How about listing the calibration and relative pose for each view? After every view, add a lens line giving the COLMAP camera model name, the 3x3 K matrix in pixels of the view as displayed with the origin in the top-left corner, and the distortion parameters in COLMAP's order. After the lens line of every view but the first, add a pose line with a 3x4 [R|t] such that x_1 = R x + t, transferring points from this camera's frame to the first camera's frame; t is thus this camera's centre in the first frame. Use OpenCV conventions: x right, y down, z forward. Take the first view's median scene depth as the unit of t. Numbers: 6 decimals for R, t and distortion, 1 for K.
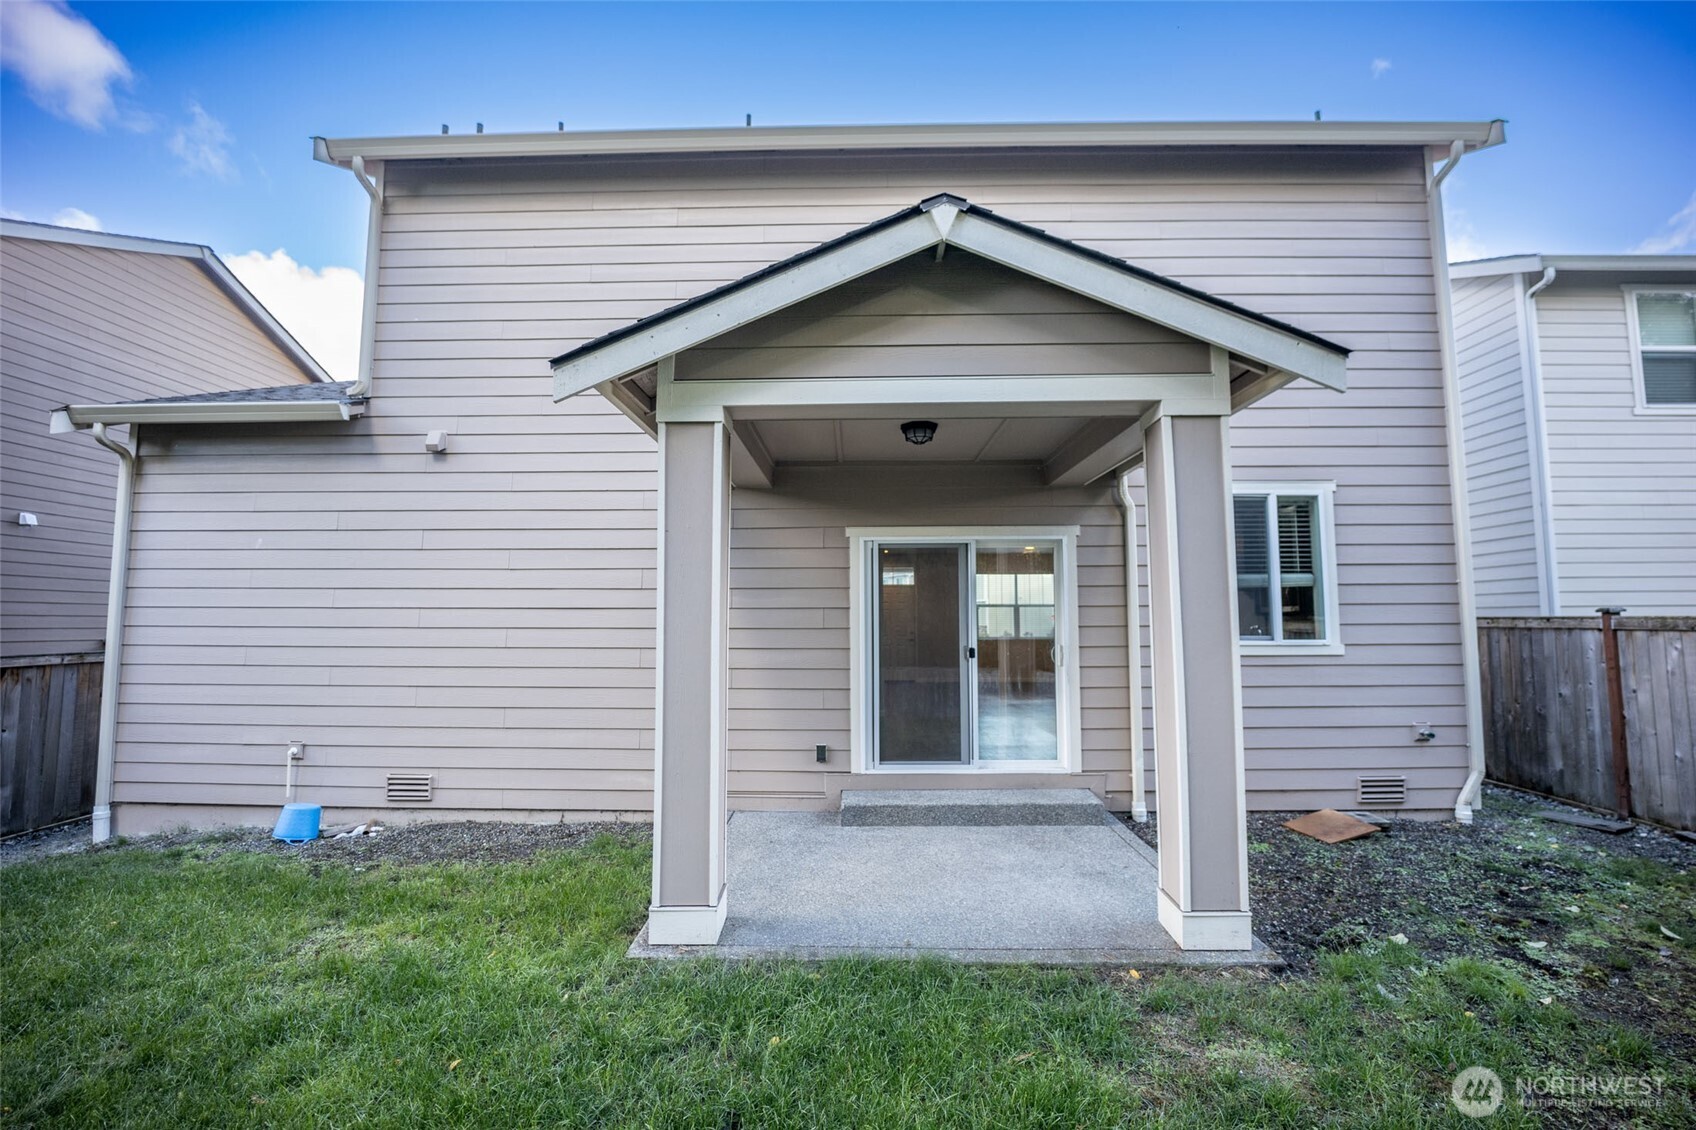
lens RADIAL K [[700.6, 0, 838.8], [0, 700.6, 573.4], [0, 0, 1]] dist [-0.017350, 0.000024]
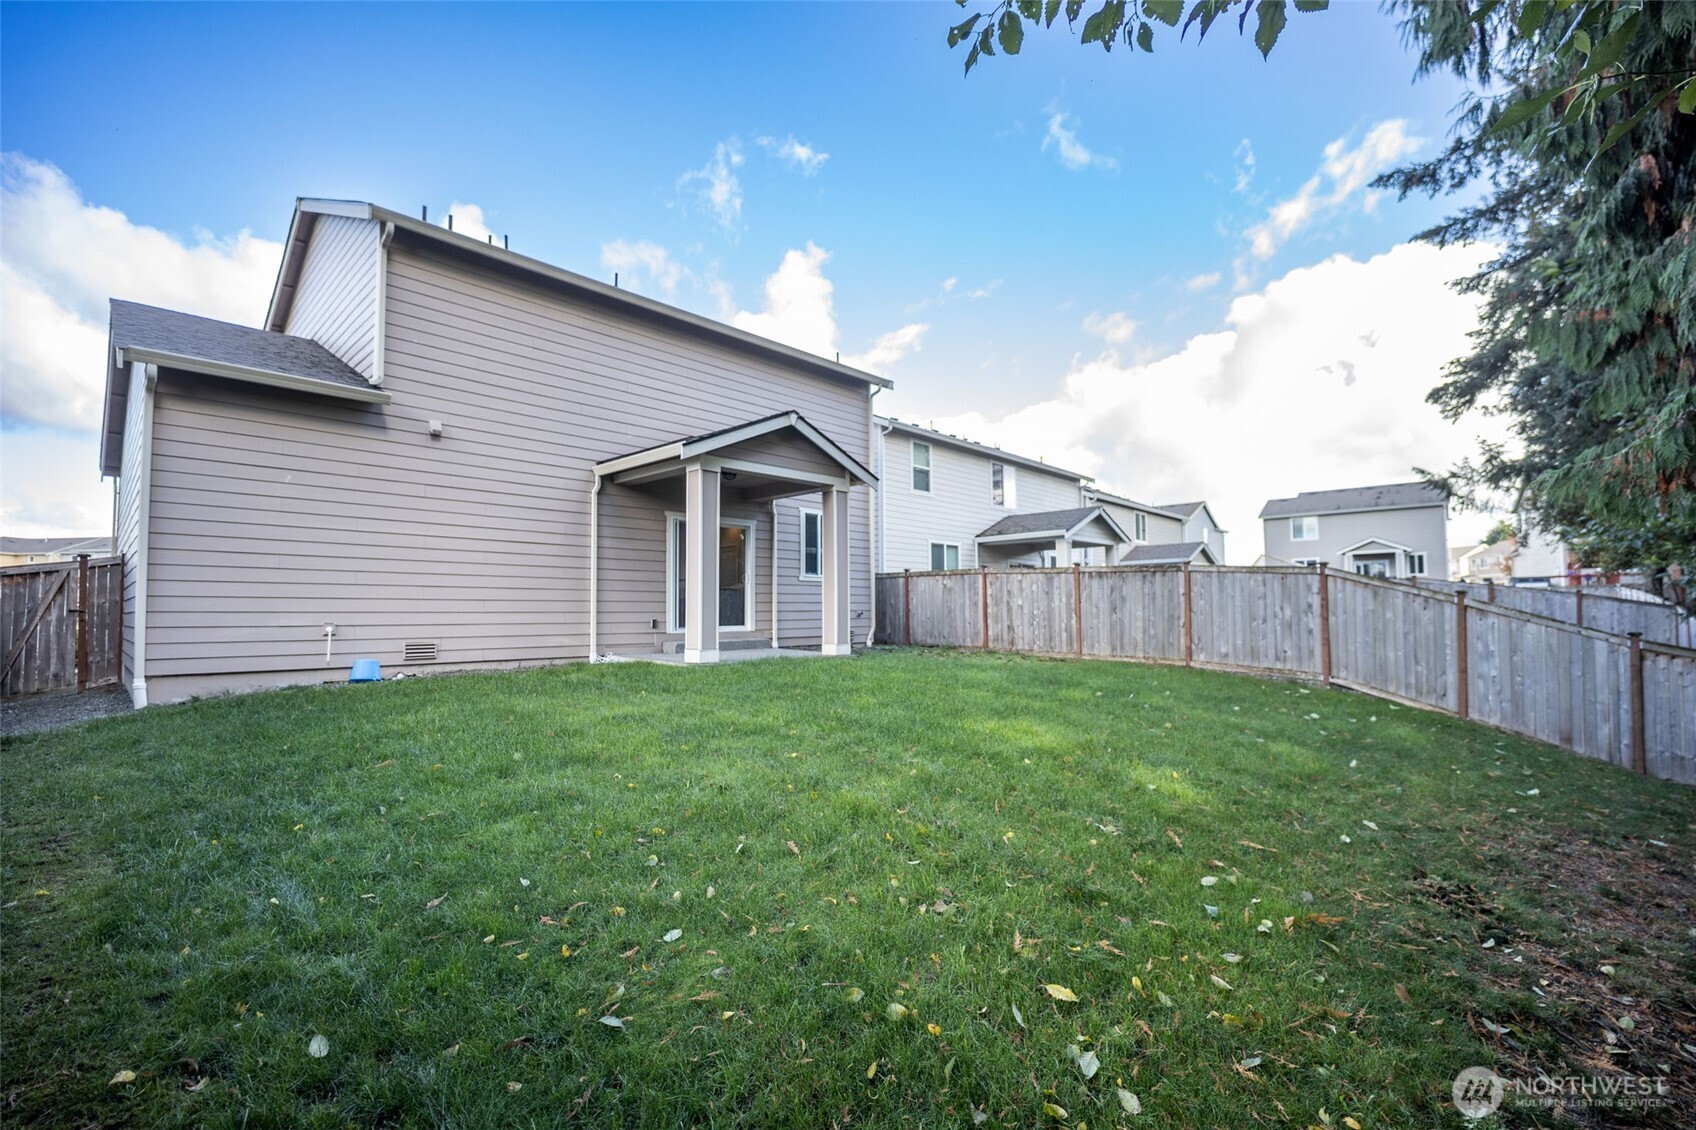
lens RADIAL K [[752.9, 0, 850.5], [0, 752.9, 589.2], [0, 0, 1]] dist [-0.025252, 0.000180]
pose [[0.670688, 0.021787, 0.741420, -1.201571], [-0.044825, 0.998932, 0.011195, 0.108518], [-0.740384, -0.040742, 0.670948, -0.812537]]
